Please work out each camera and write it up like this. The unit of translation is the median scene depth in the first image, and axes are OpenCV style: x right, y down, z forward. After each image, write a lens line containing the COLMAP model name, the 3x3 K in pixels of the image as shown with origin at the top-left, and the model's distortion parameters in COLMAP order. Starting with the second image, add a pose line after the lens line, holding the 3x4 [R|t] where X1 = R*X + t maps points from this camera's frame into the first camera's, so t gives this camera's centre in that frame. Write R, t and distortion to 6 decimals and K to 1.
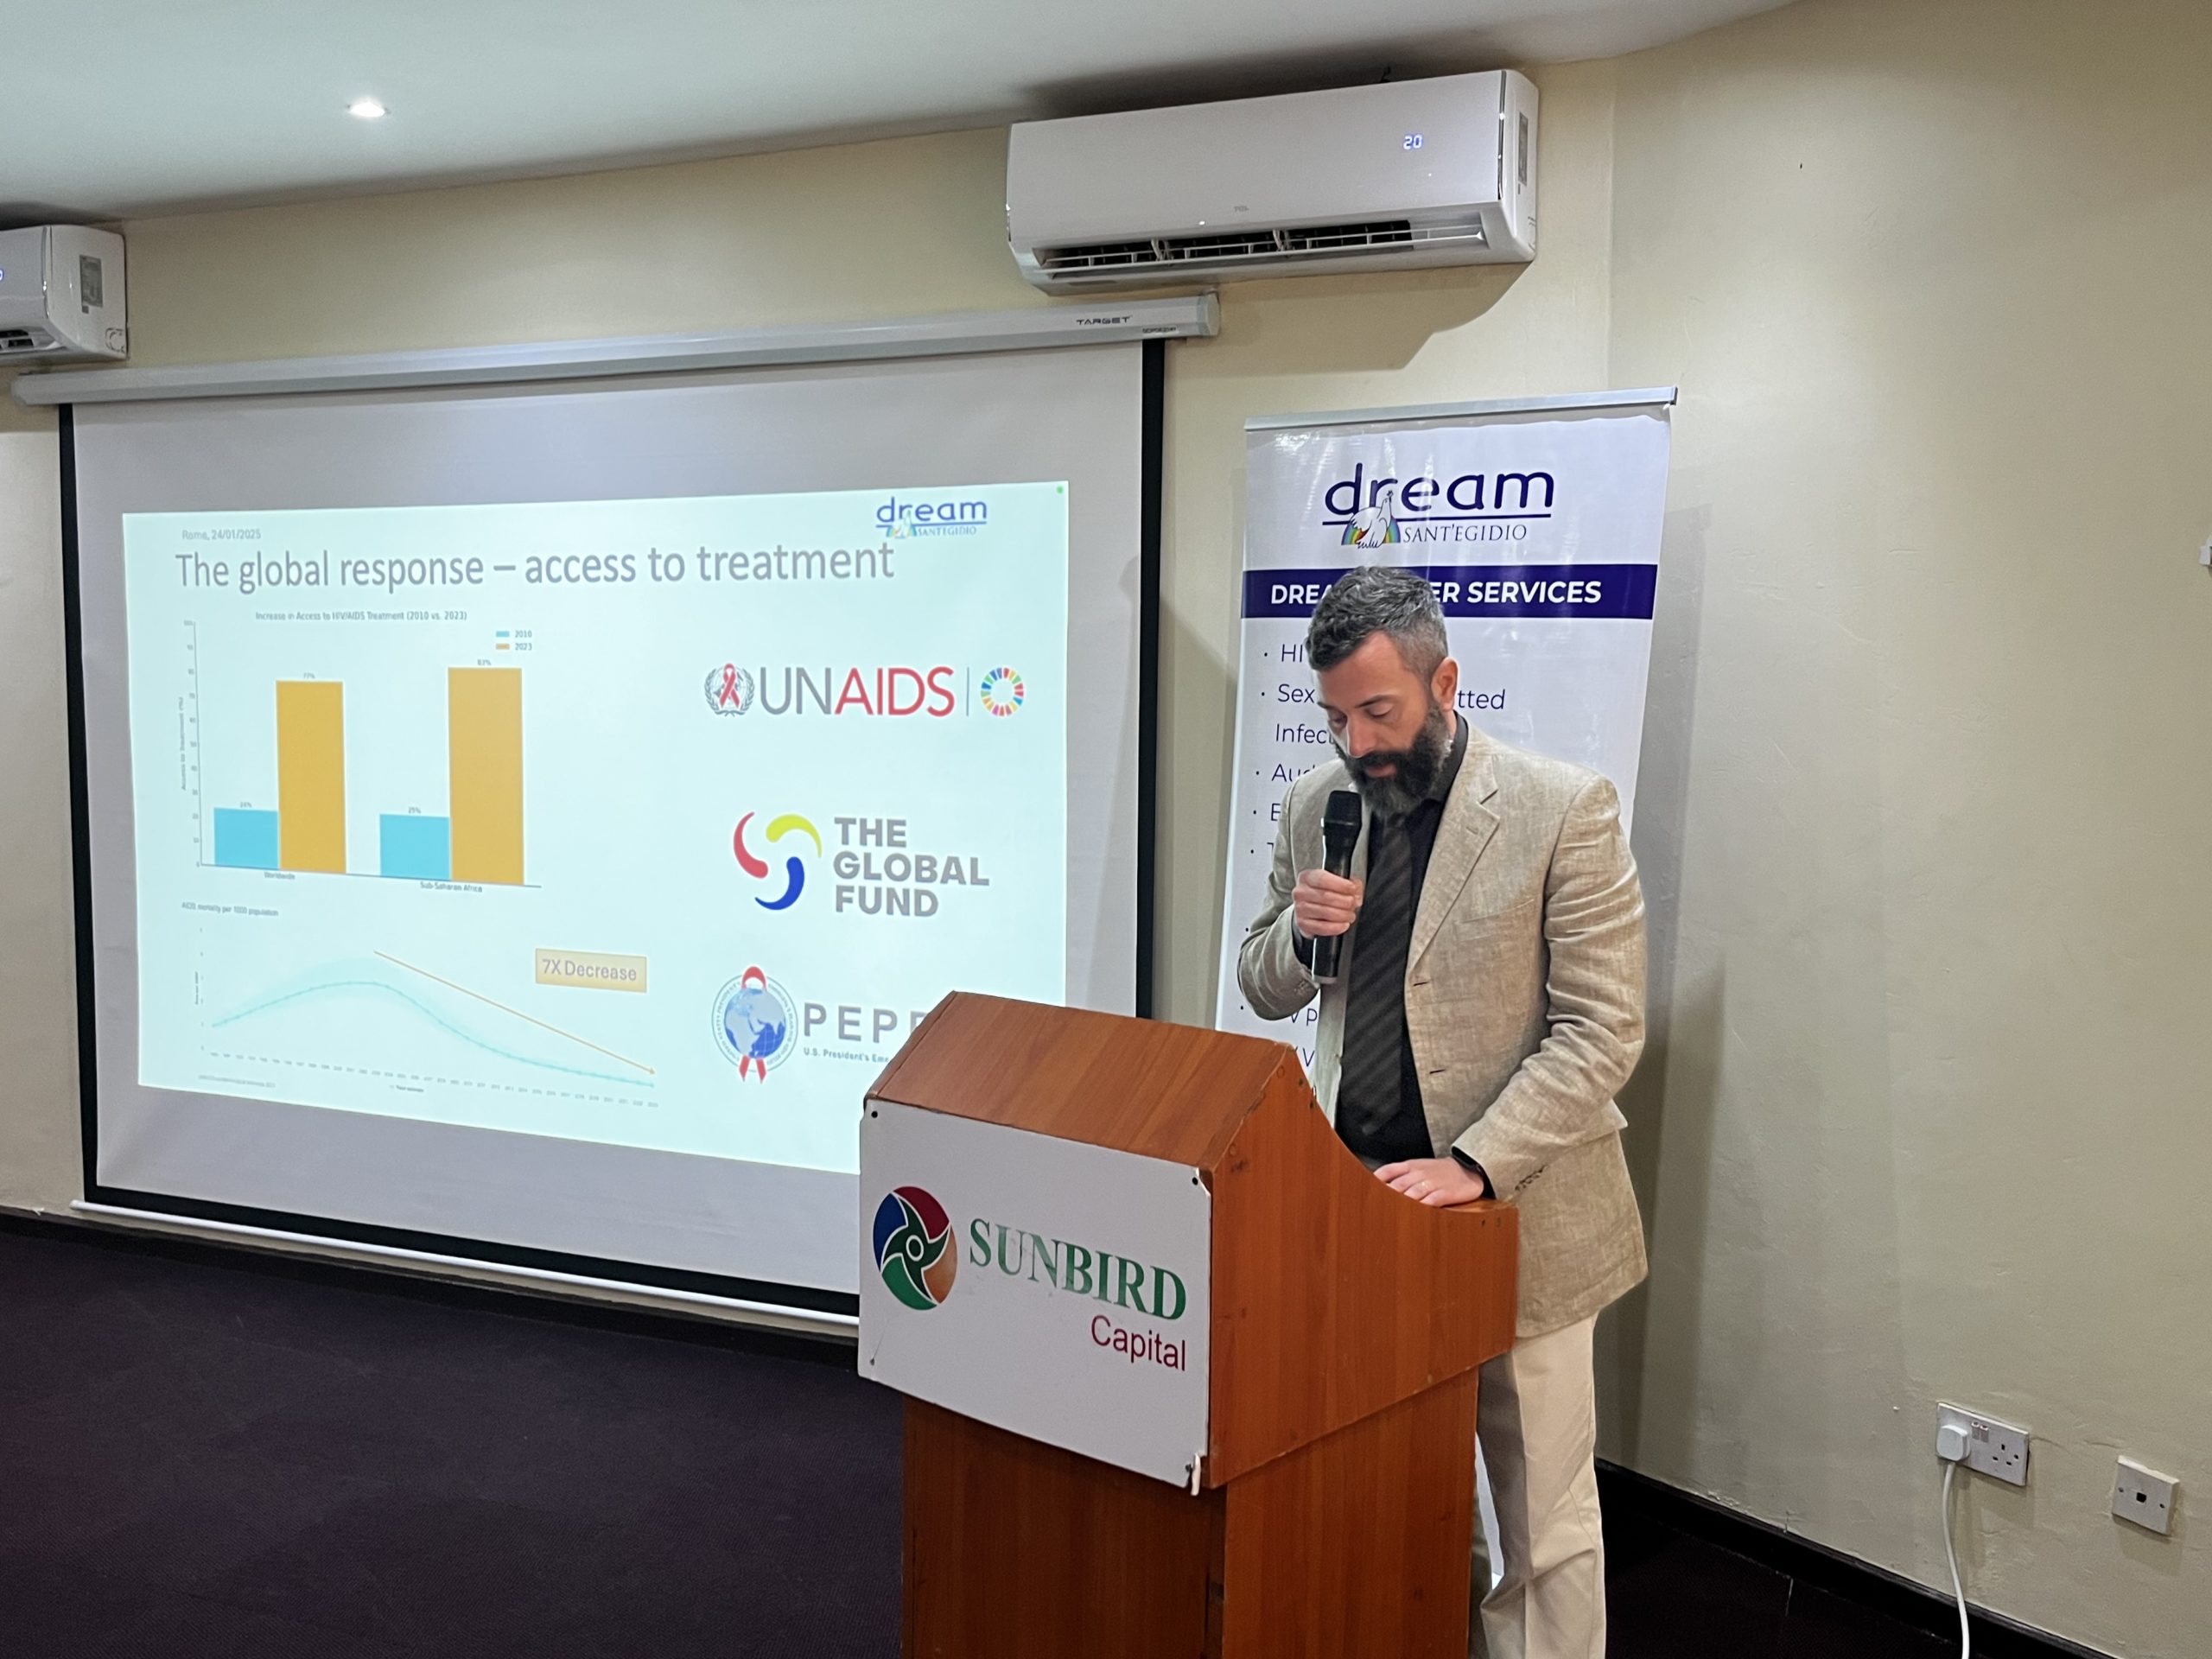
lens RADIAL K [[2039.1, 0, 1106.4], [0, 2039.1, 837.1], [0, 0, 1]] dist [0.043666, 0.000000]
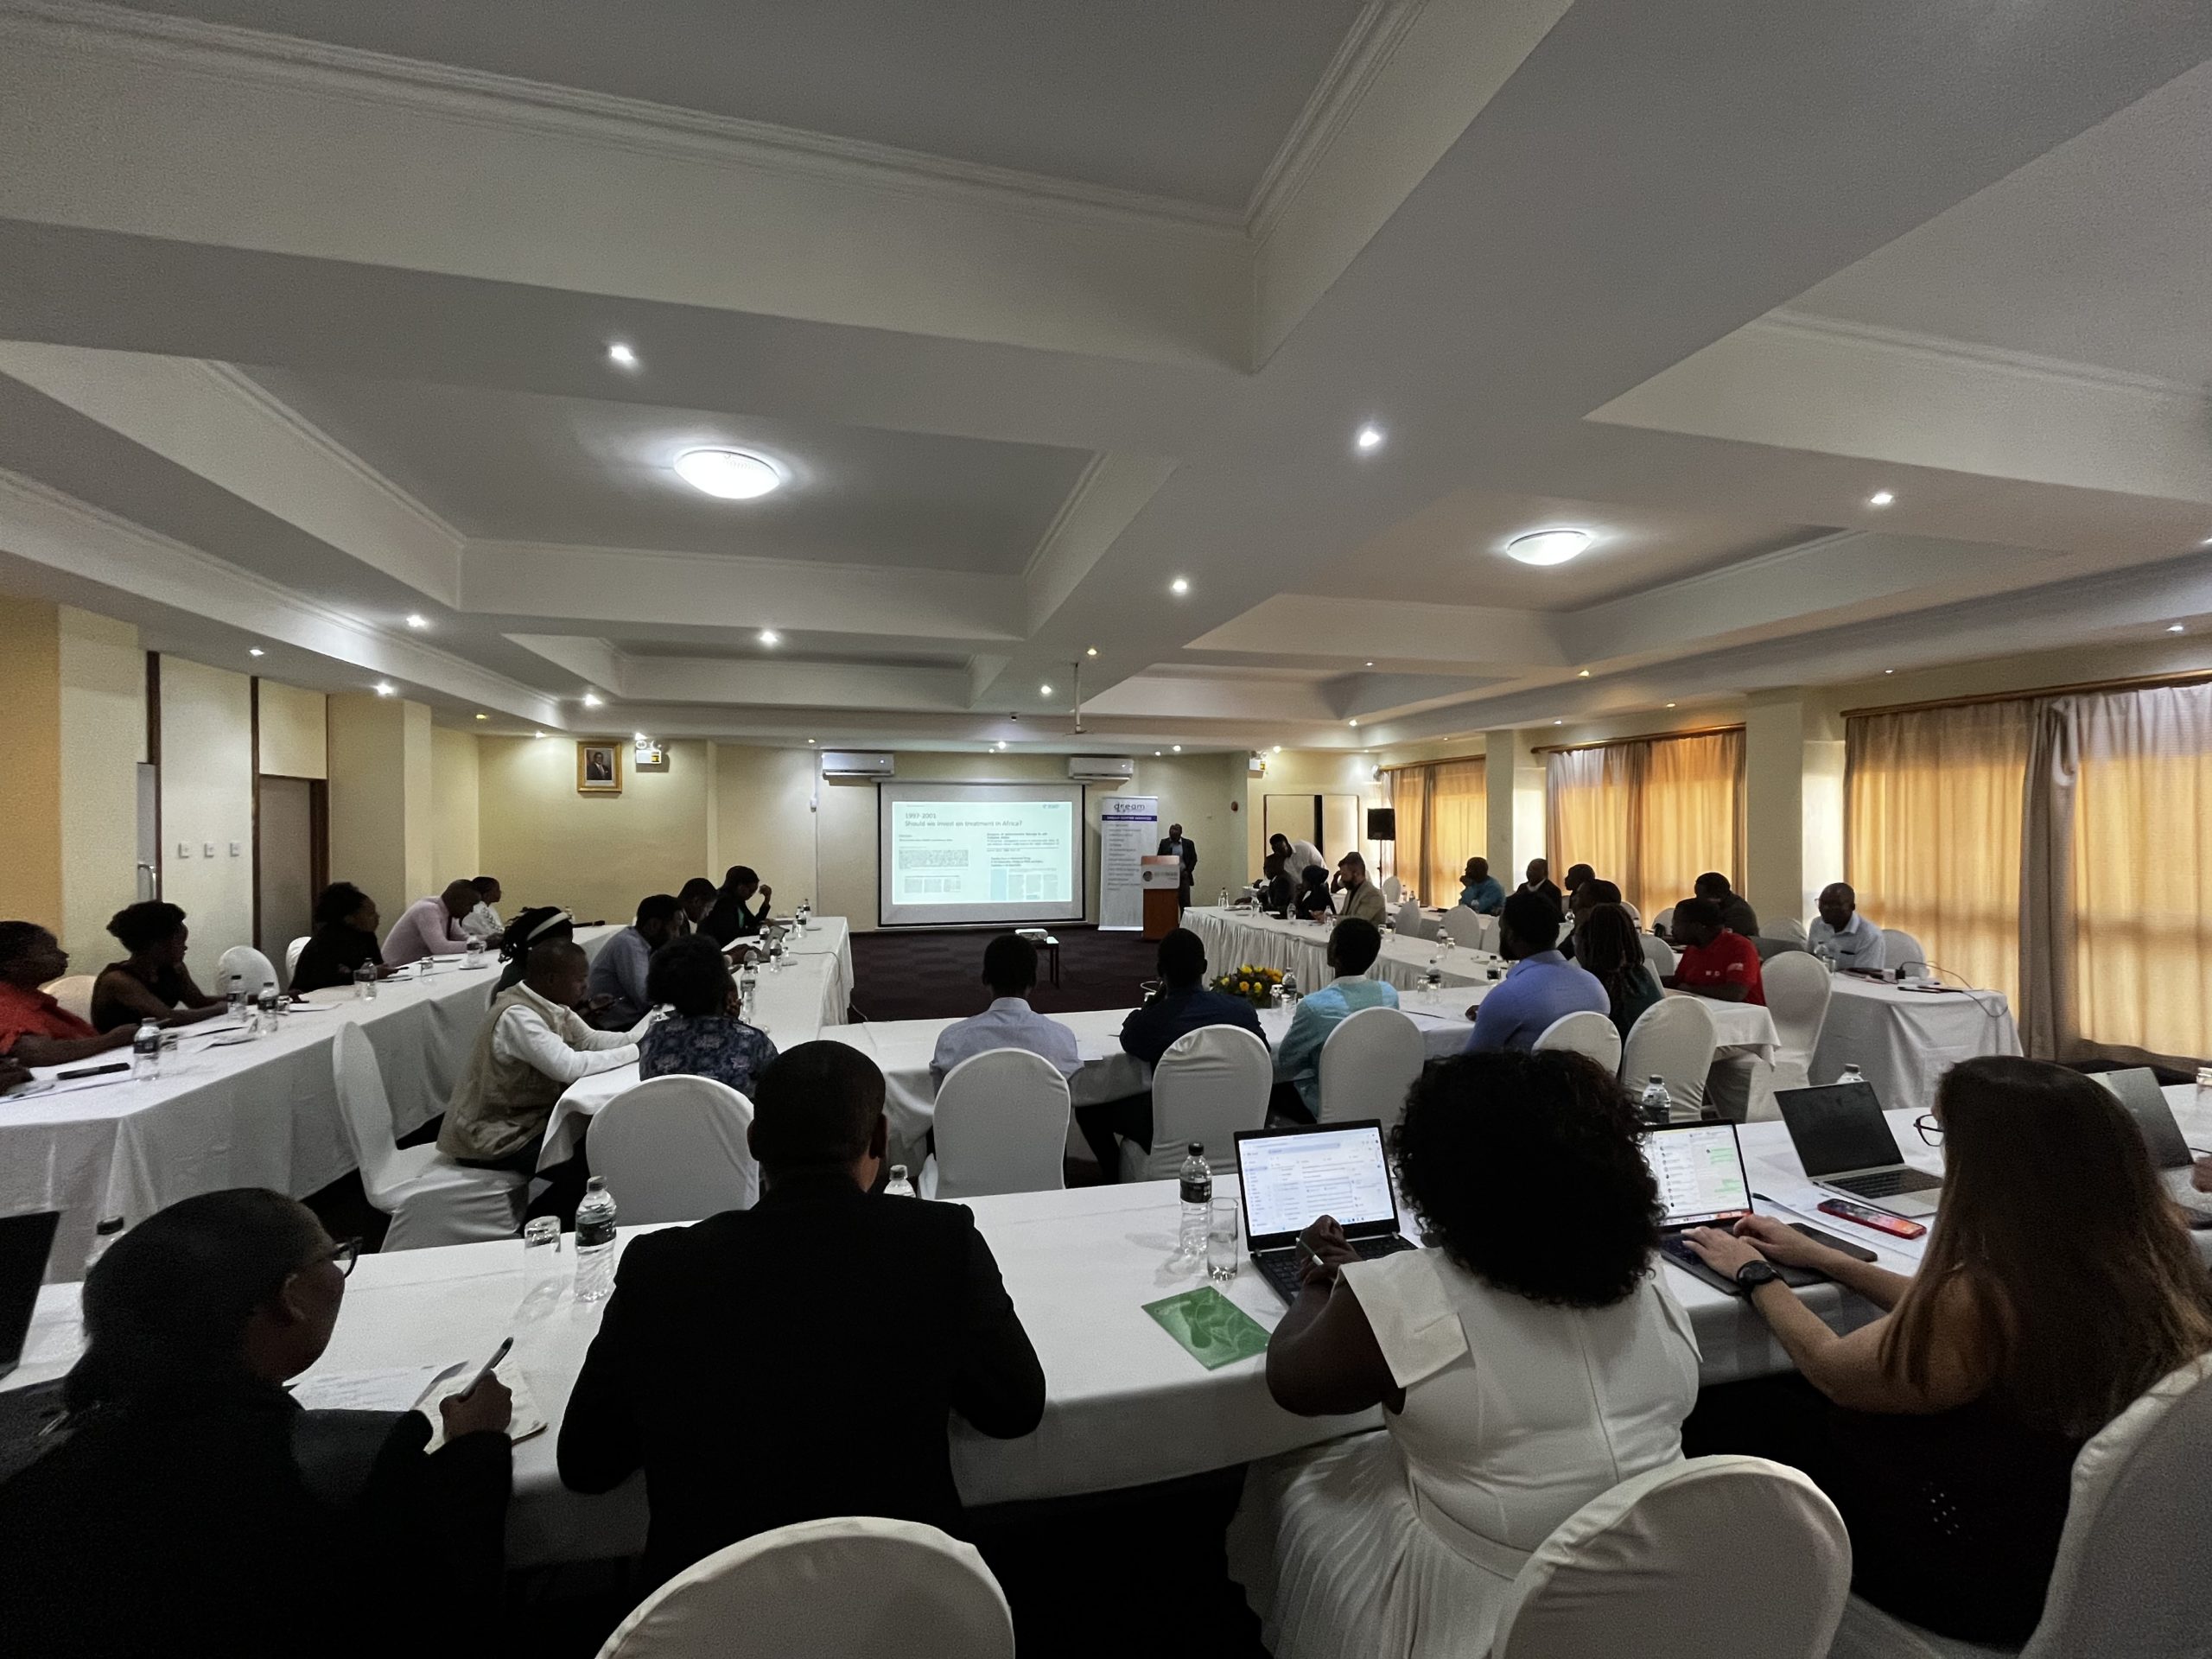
lens RADIAL K [[895.0, 0, 1102.2], [0, 895.0, 830.2], [0, 0, 1]] dist [0.000550, 0.000066]
pose [[0.772020, -0.009309, 0.635530, -1.899065], [0.061845, 0.996248, -0.060534, 0.124079], [-0.632582, 0.086038, 0.769699, -1.490739]]
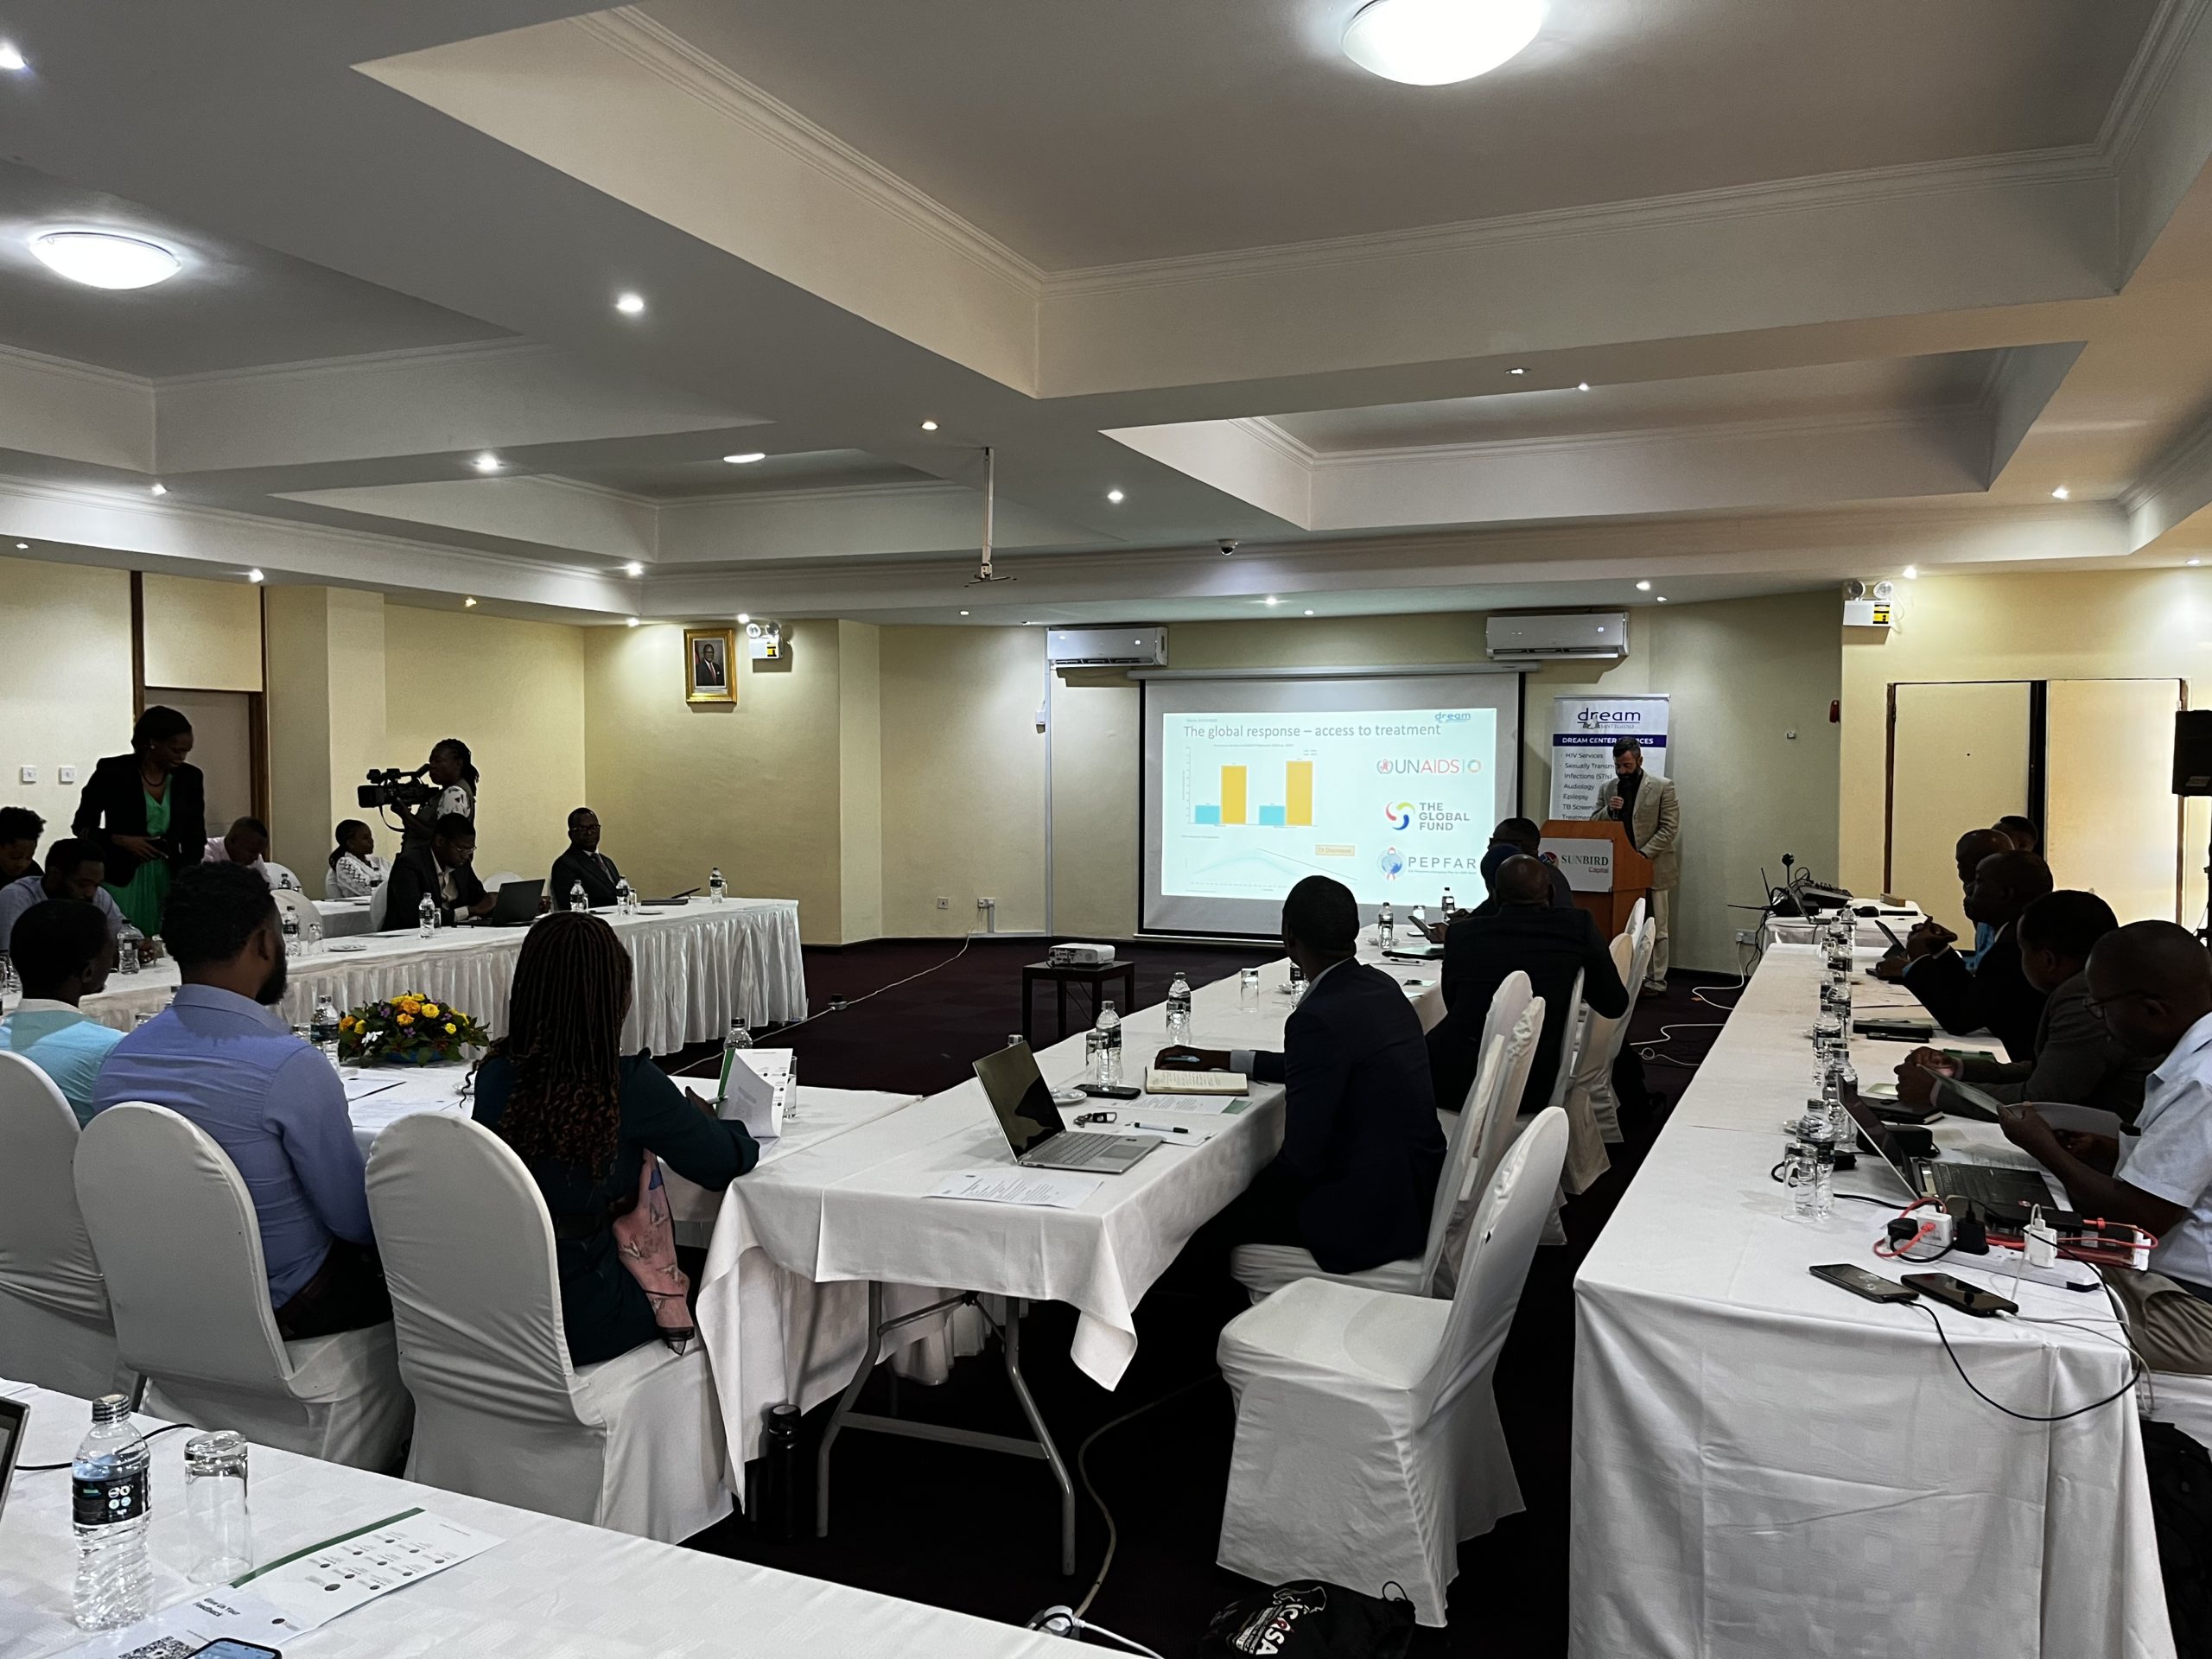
lens RADIAL K [[1666.1, 0, 1109.6], [0, 1666.1, 827.0], [0, 0, 1]] dist [0.032545, -0.000122]
pose [[0.999331, -0.002641, 0.036472, -0.779915], [0.004495, 0.998697, -0.050838, 0.177365], [-0.036290, 0.050968, 0.998041, -1.857023]]
